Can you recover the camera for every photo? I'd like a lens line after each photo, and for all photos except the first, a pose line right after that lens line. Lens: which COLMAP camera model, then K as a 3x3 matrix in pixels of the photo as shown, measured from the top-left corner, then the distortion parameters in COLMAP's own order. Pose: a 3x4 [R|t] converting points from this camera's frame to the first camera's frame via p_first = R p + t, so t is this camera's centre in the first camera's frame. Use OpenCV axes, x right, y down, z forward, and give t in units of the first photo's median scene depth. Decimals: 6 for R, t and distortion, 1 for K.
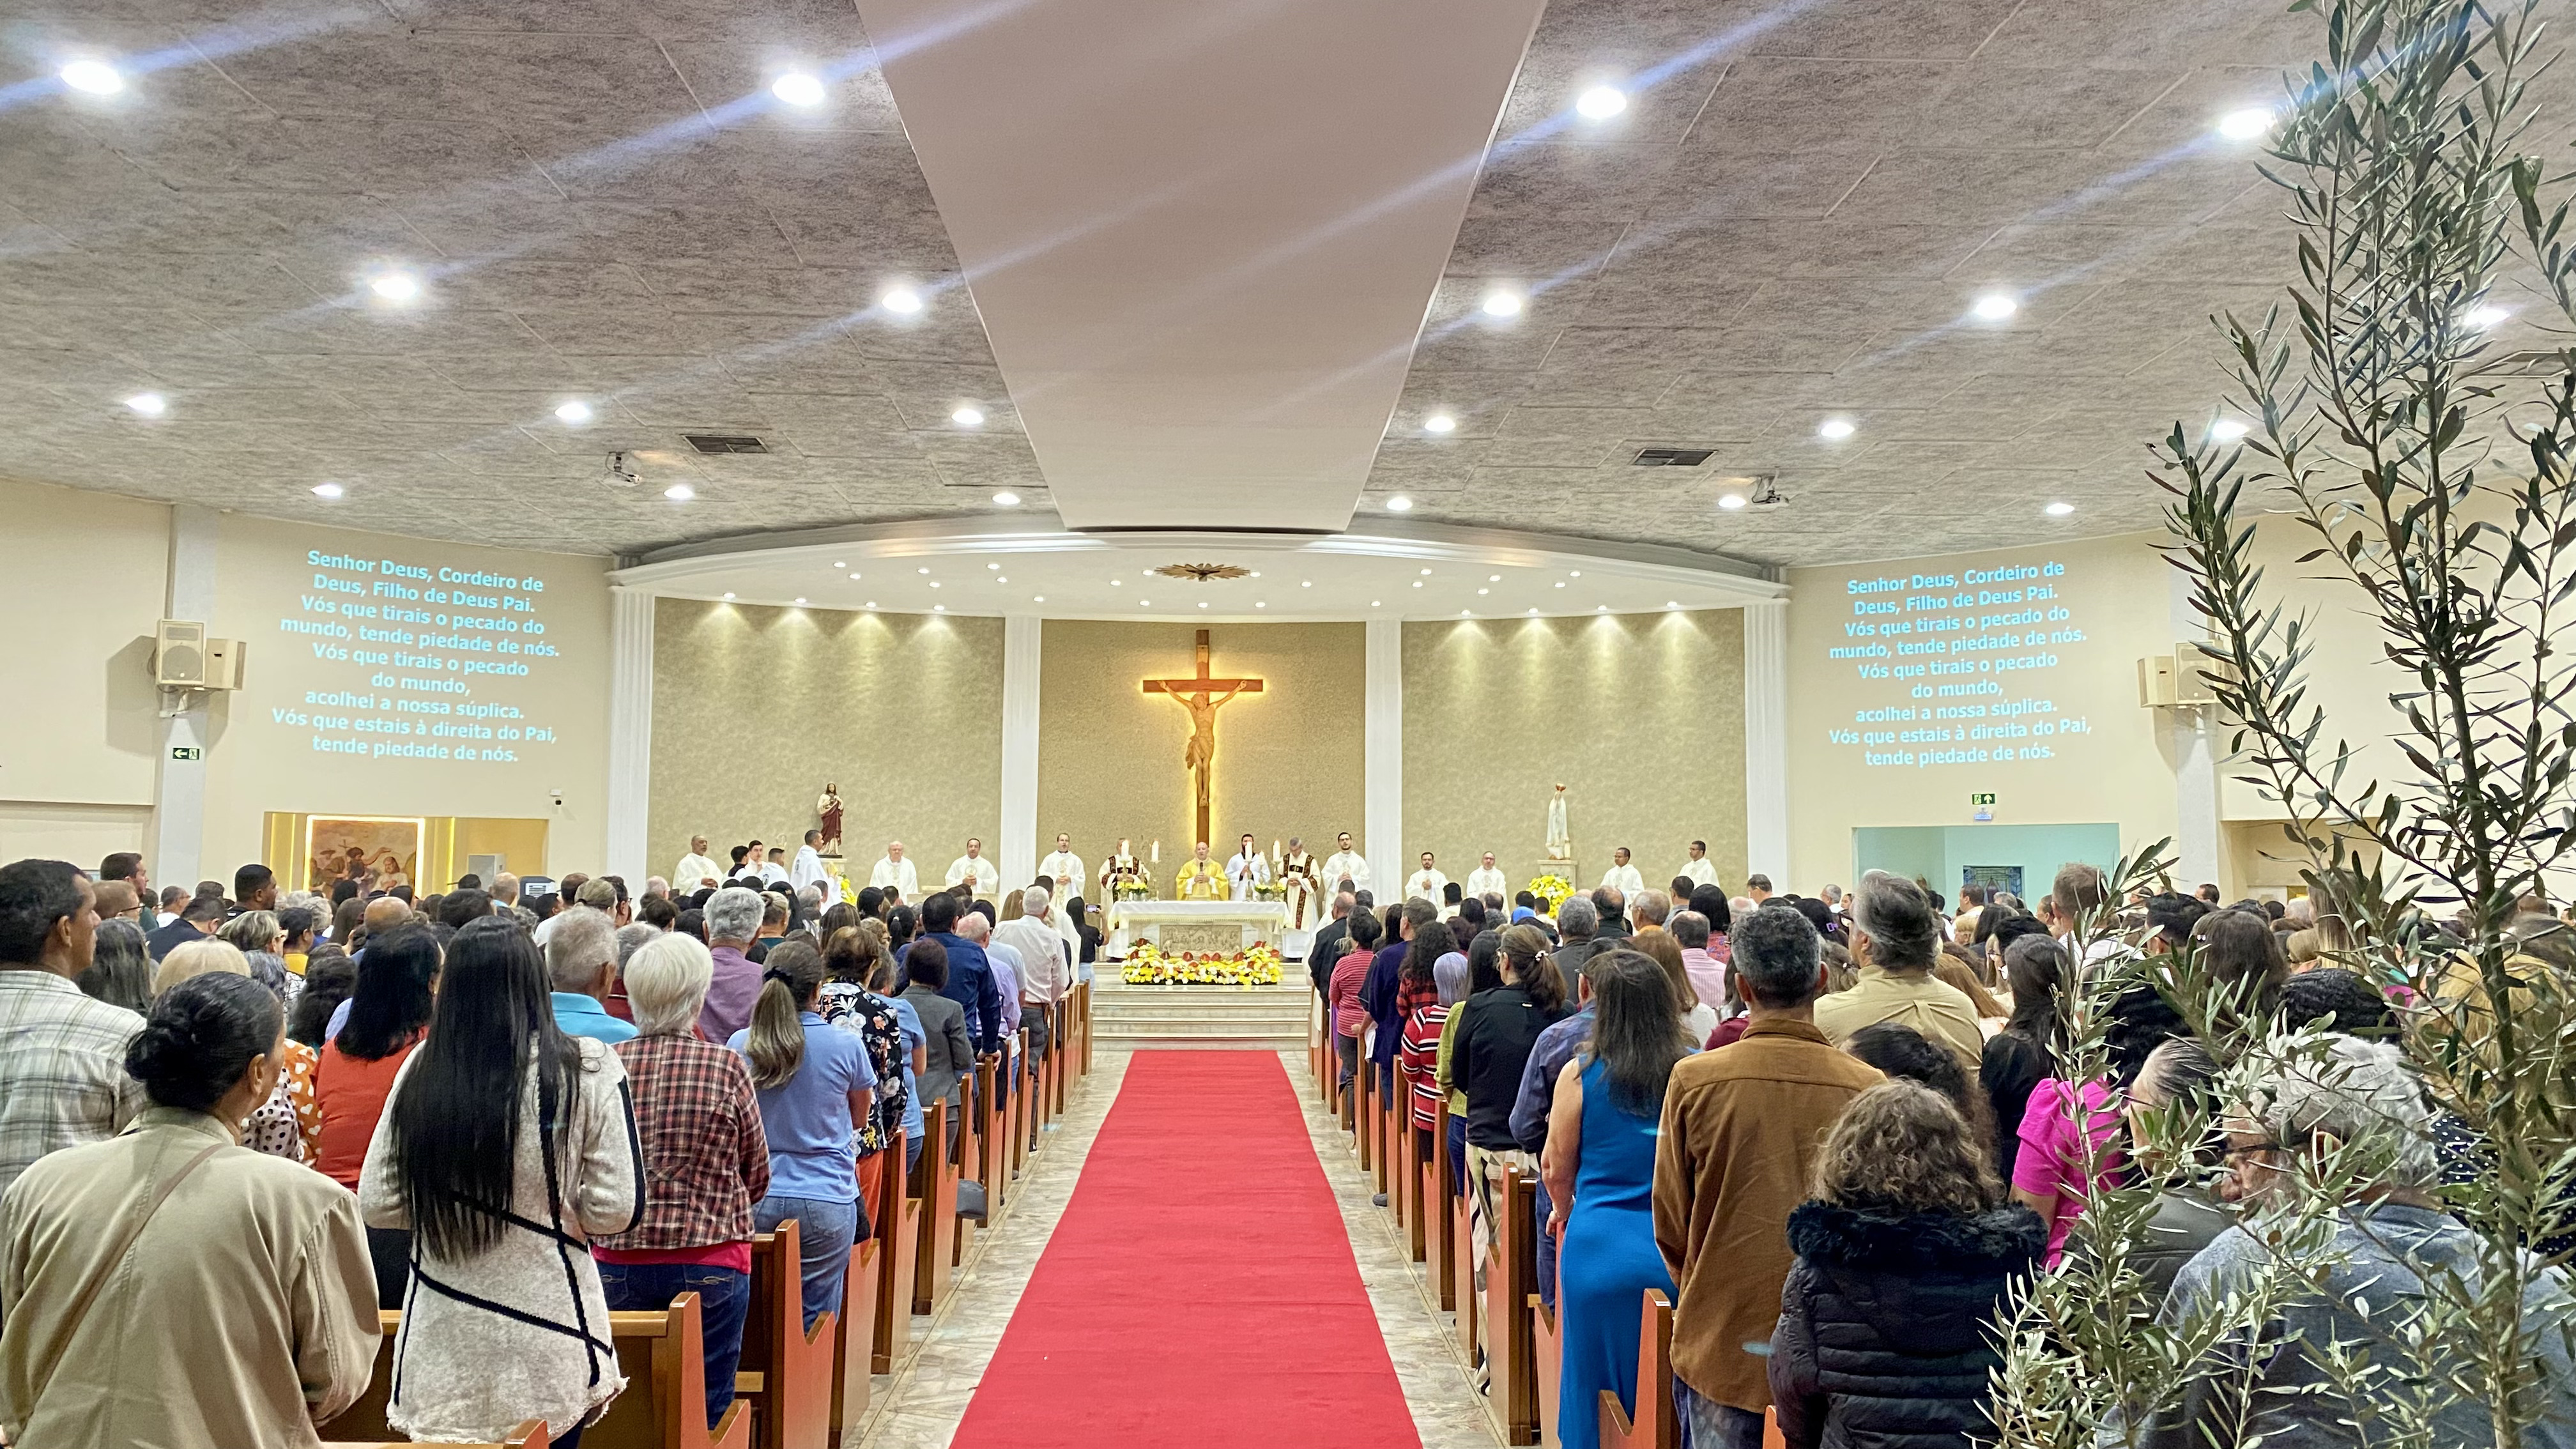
lens RADIAL K [[1875.6, 0, 1288.5], [0, 1875.6, 720.8], [0, 0, 1]] dist [0.020872, -0.034311]
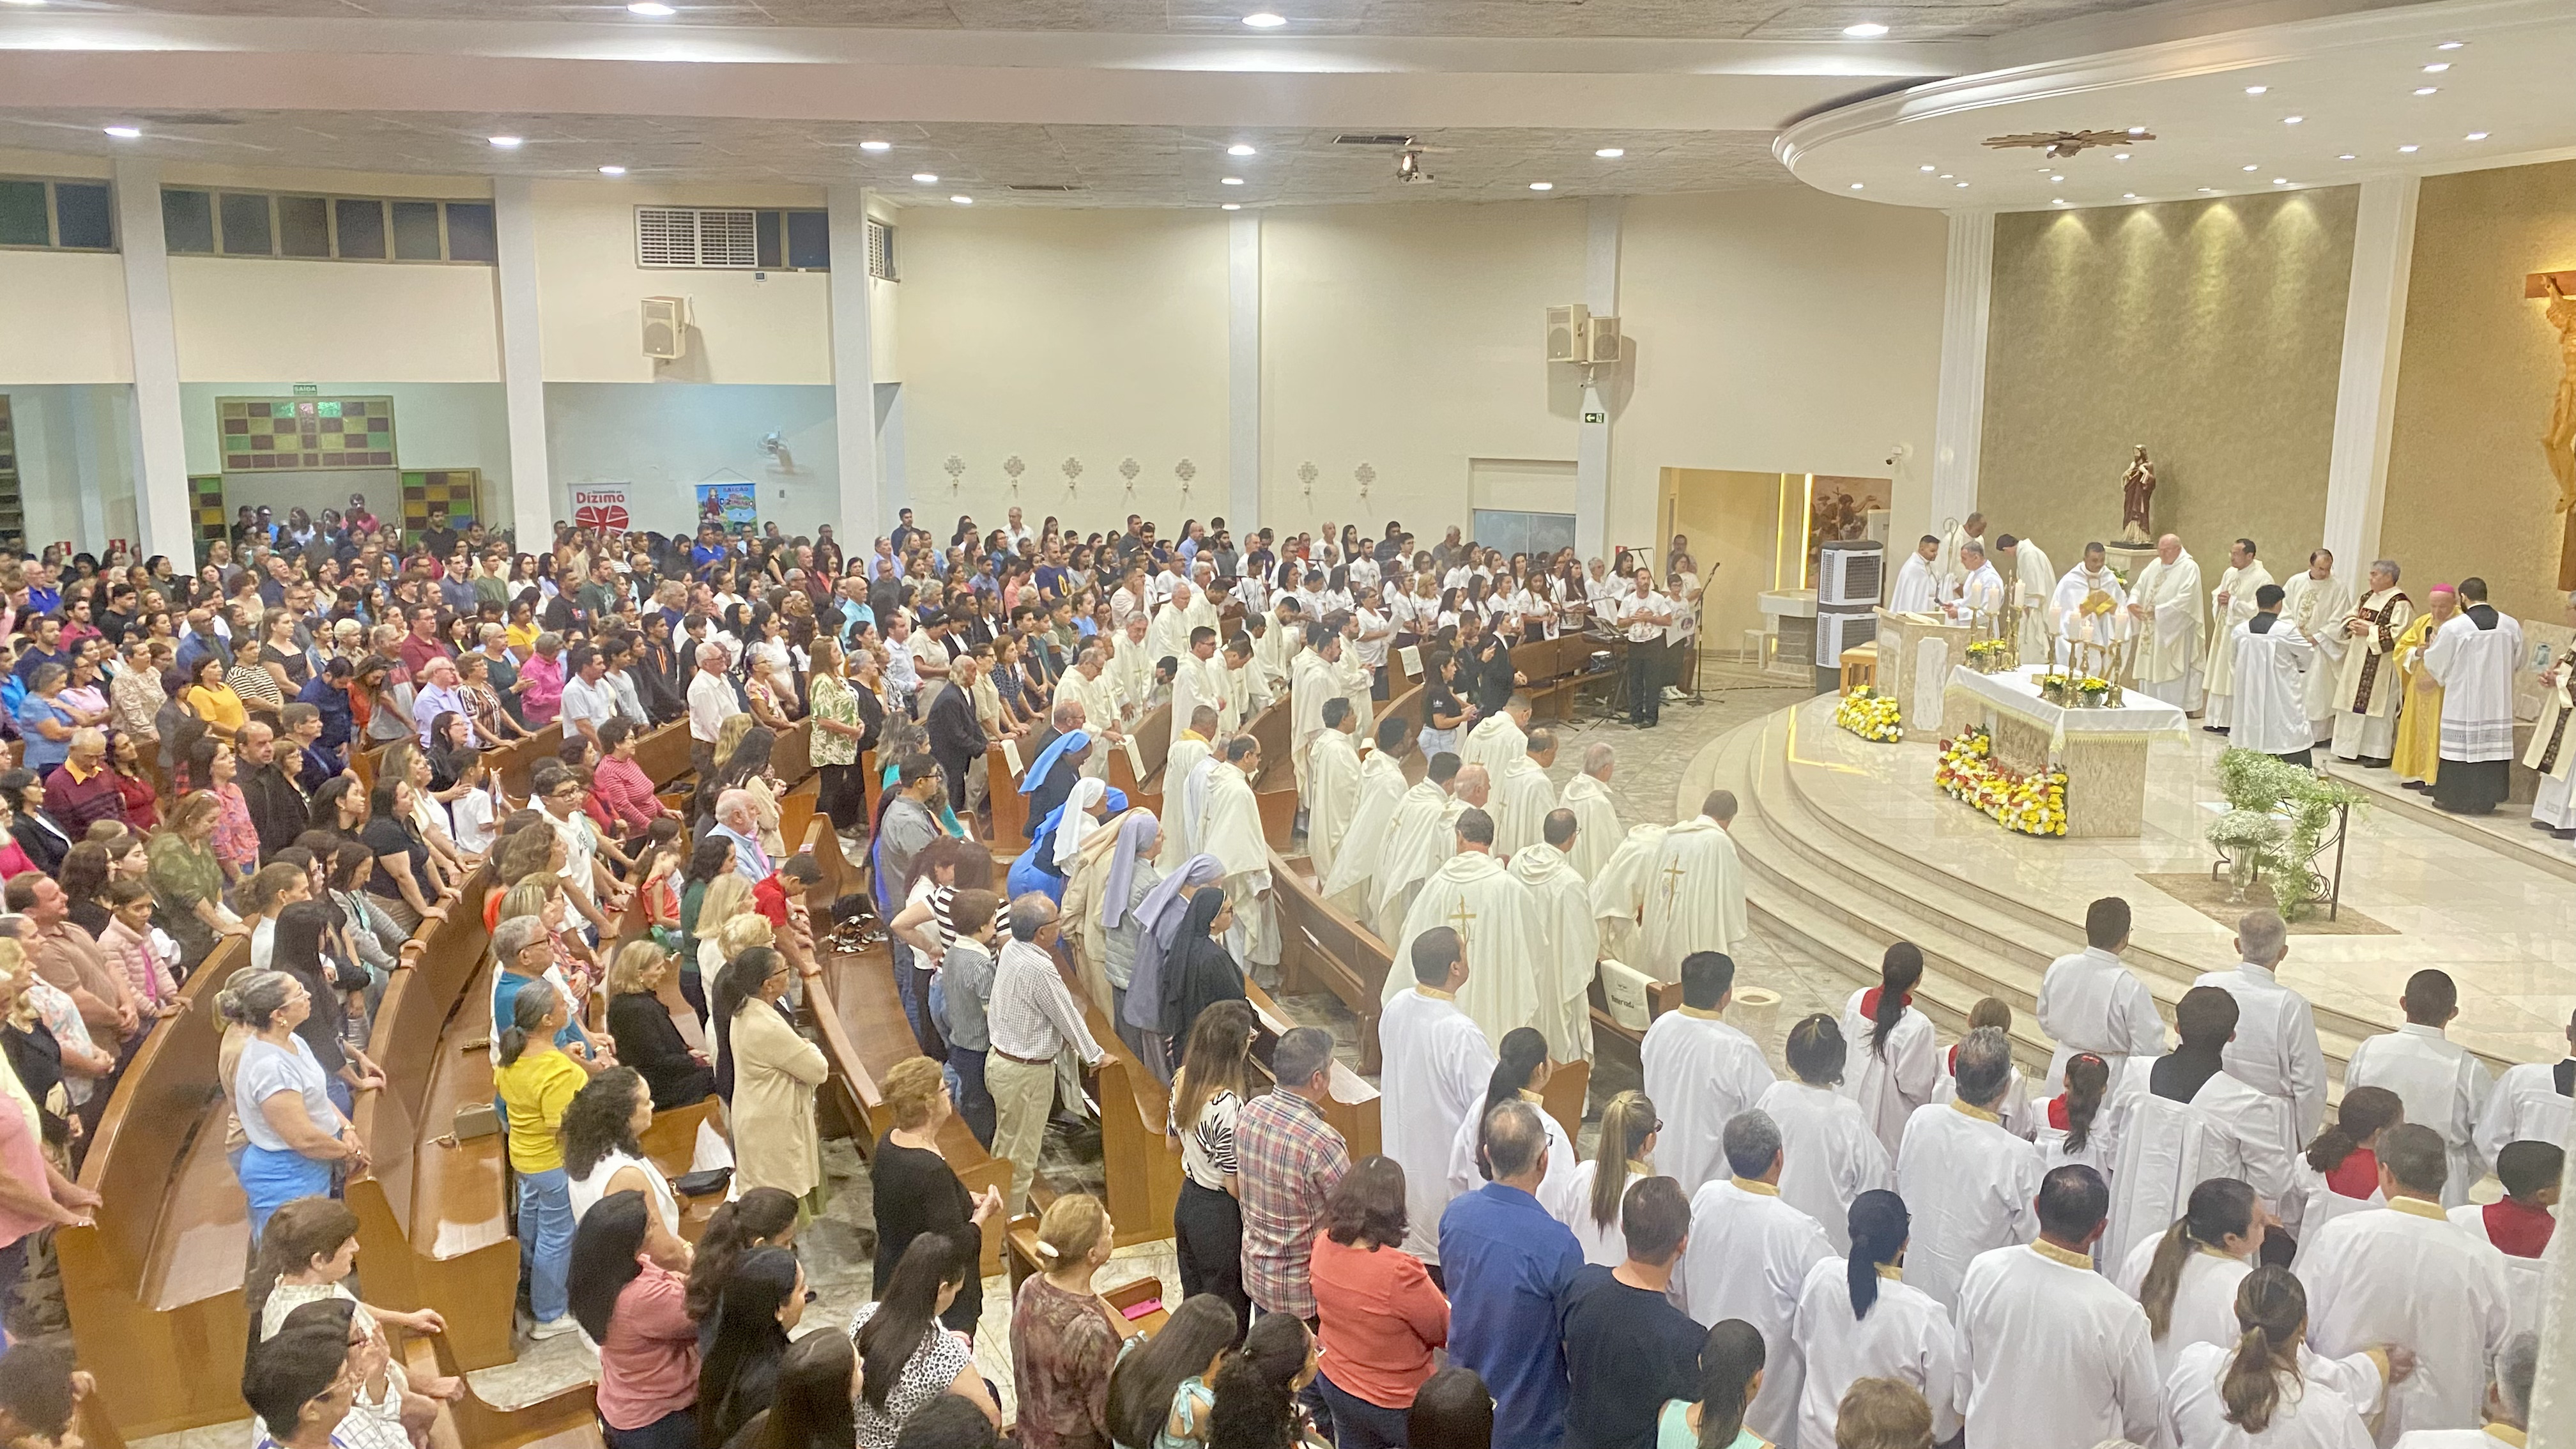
lens RADIAL K [[1875.6, 0, 1295.7], [0, 1875.6, 711.9], [0, 0, 1]] dist [0.020872, -0.034311]
pose [[0.056353, 0.179029, -0.982229, 0.477780], [0.081315, 0.979701, 0.183234, -0.027134], [0.995094, -0.090195, 0.040651, 0.617444]]
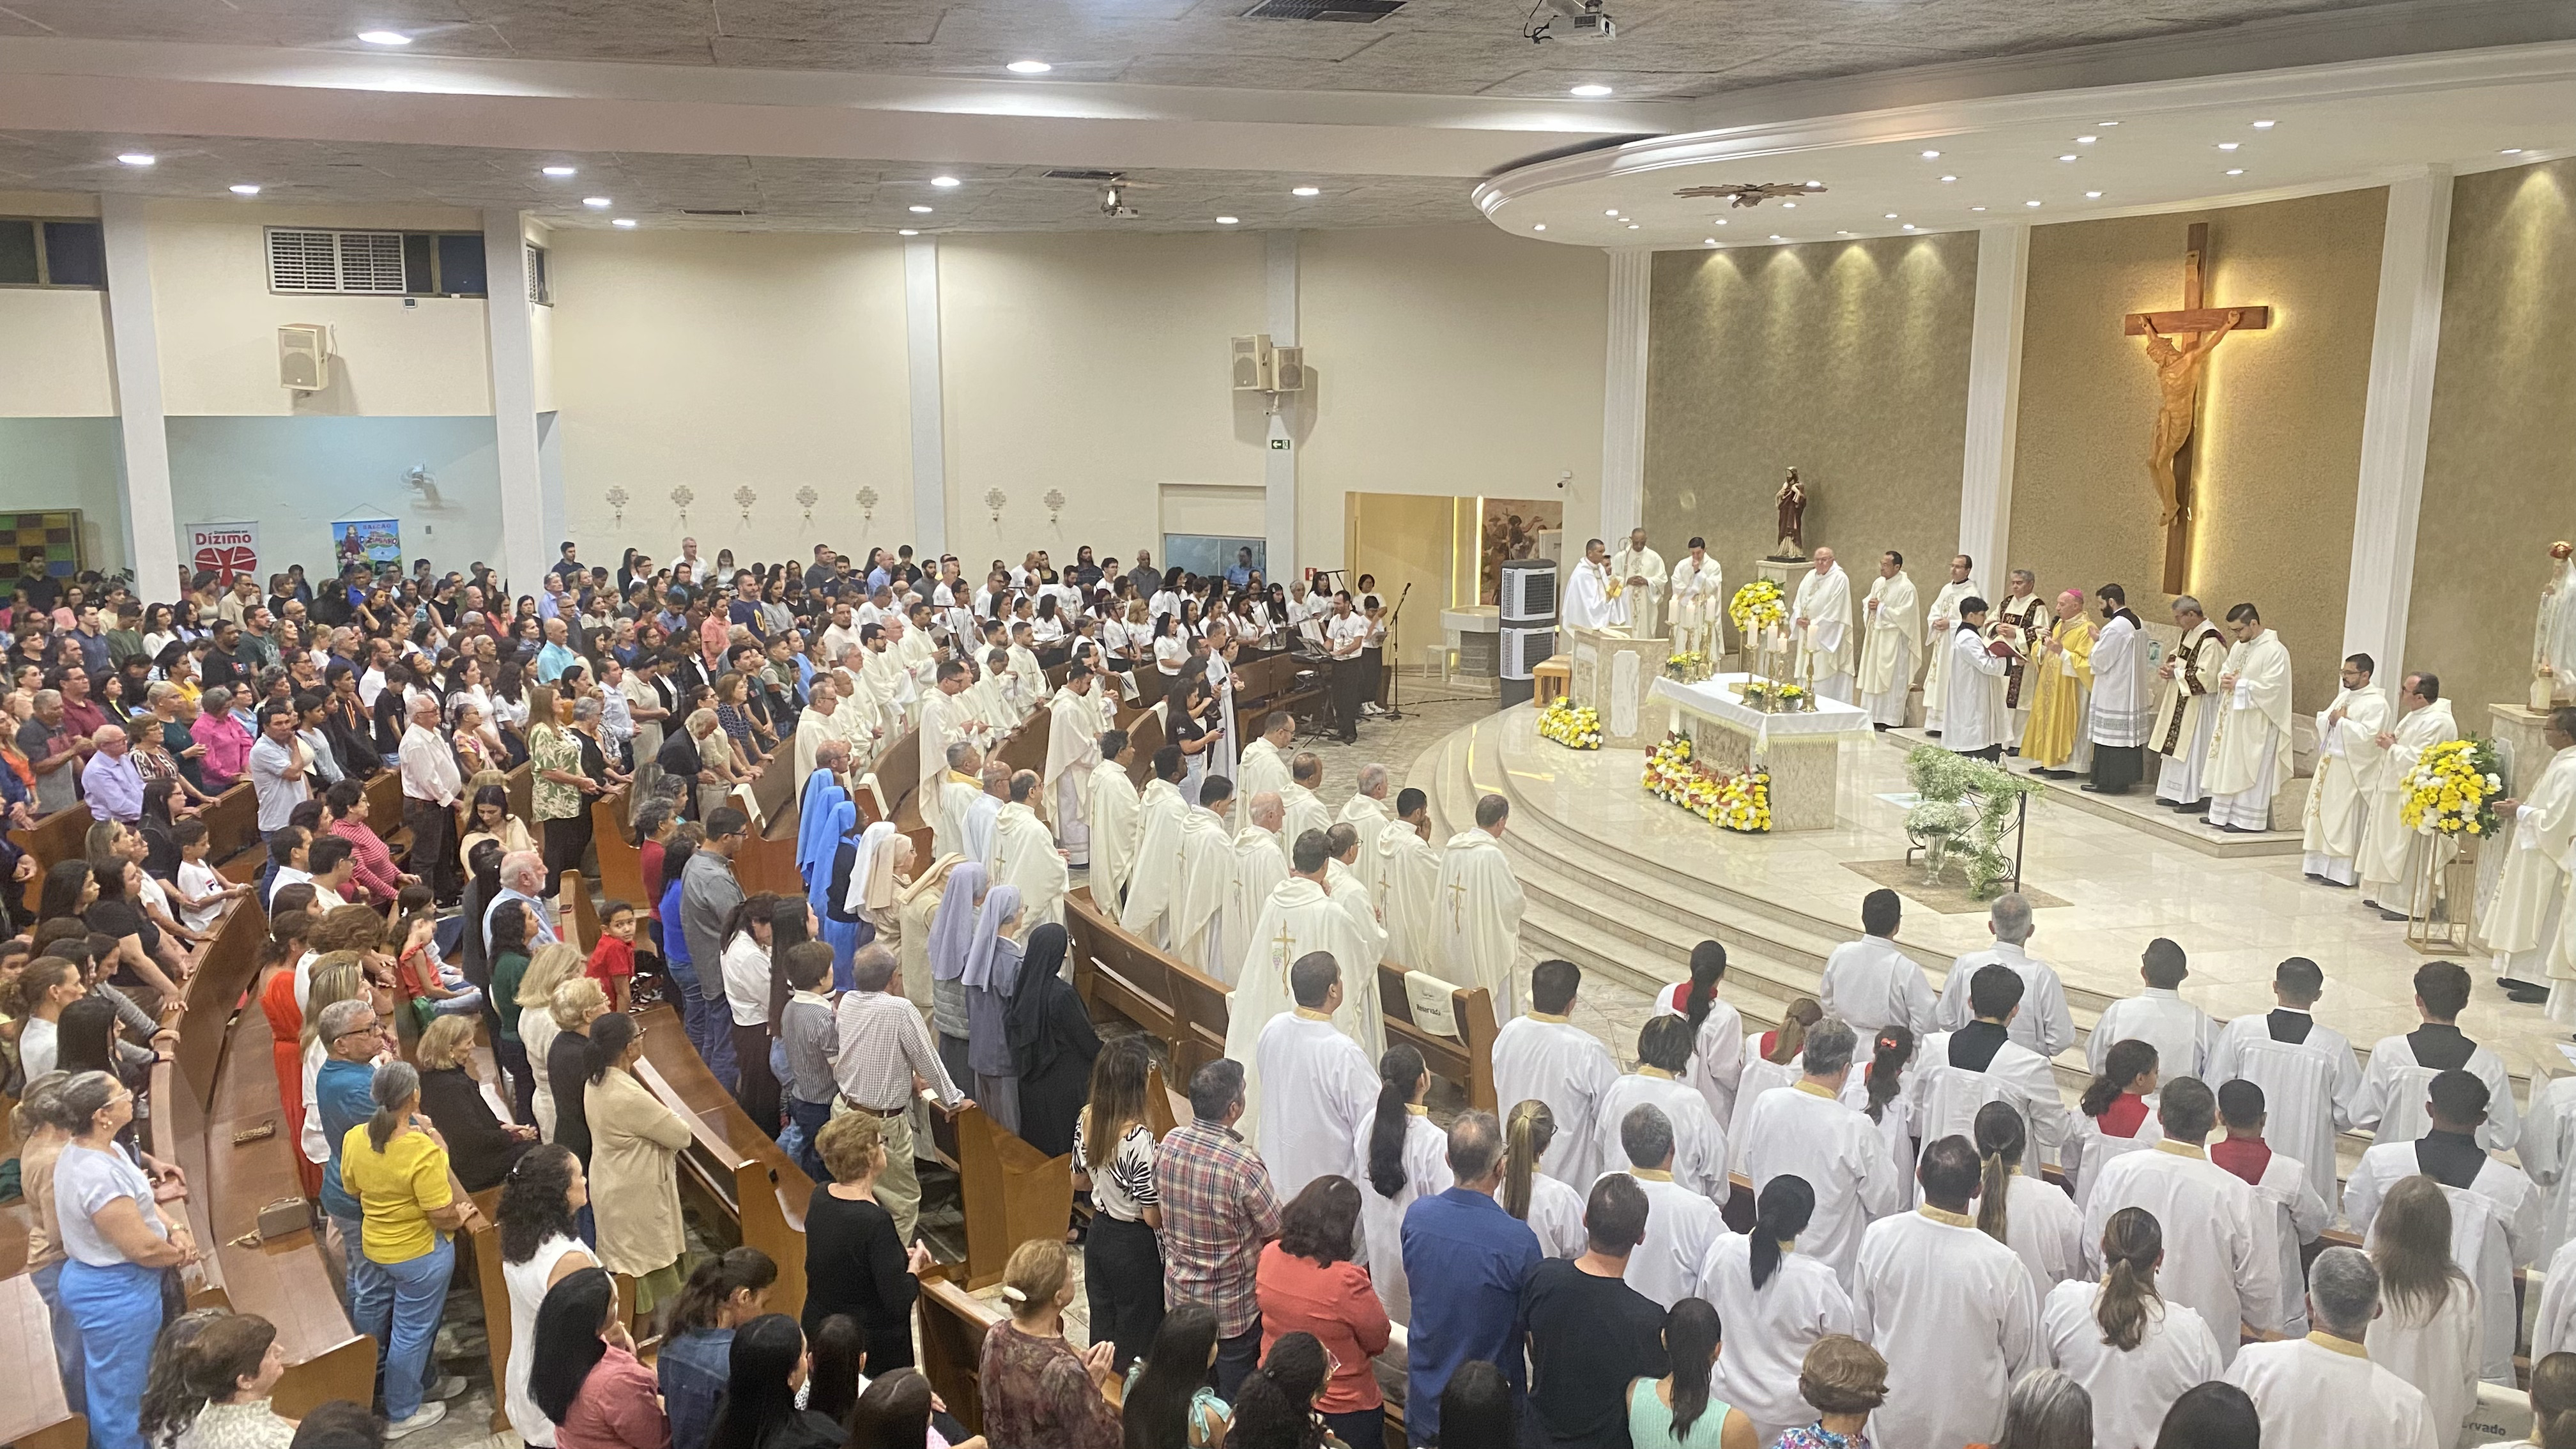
lens RADIAL K [[1875.6, 0, 1278.4], [0, 1875.6, 713.8], [0, 0, 1]] dist [0.020872, -0.034311]
pose [[0.244039, 0.165804, -0.955486, 0.482491], [0.082727, 0.978125, 0.190861, -0.035428], [0.966230, -0.125622, 0.224984, 0.581422]]
